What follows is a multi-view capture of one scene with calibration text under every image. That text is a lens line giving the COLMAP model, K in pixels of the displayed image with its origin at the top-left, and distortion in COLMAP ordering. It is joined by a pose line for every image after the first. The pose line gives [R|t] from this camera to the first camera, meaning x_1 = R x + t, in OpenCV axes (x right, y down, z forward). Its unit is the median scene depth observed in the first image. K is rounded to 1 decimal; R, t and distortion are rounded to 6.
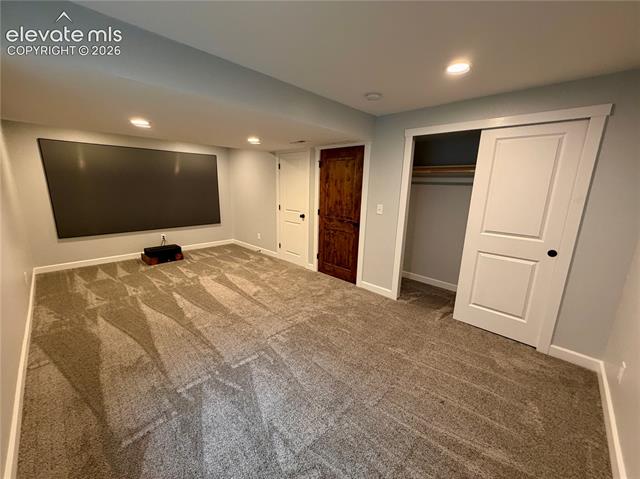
lens RADIAL K [[256.2, 0, 319.4], [0, 256.2, 236.6], [0, 0, 1]] dist [-0.000861, -0.000053]
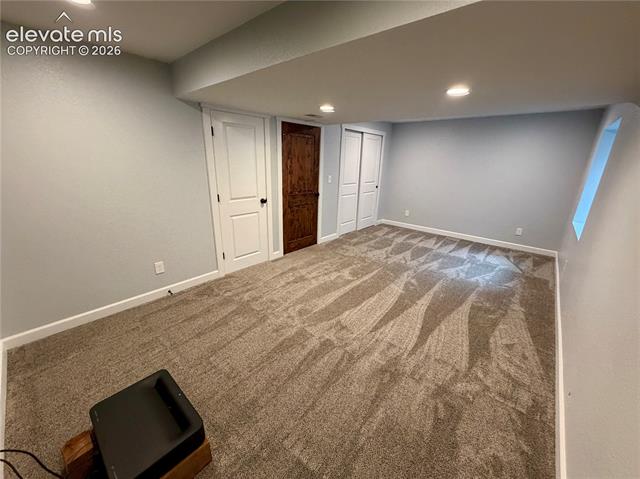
lens RADIAL K [[256.2, 0, 318.7], [0, 256.2, 242.5], [0, 0, 1]] dist [-0.000861, -0.000053]
pose [[-0.042037, -0.316265, 0.947739, -0.998946], [0.193298, 0.928081, 0.318279, -0.204884], [-0.980239, 0.196575, 0.022120, 0.936777]]
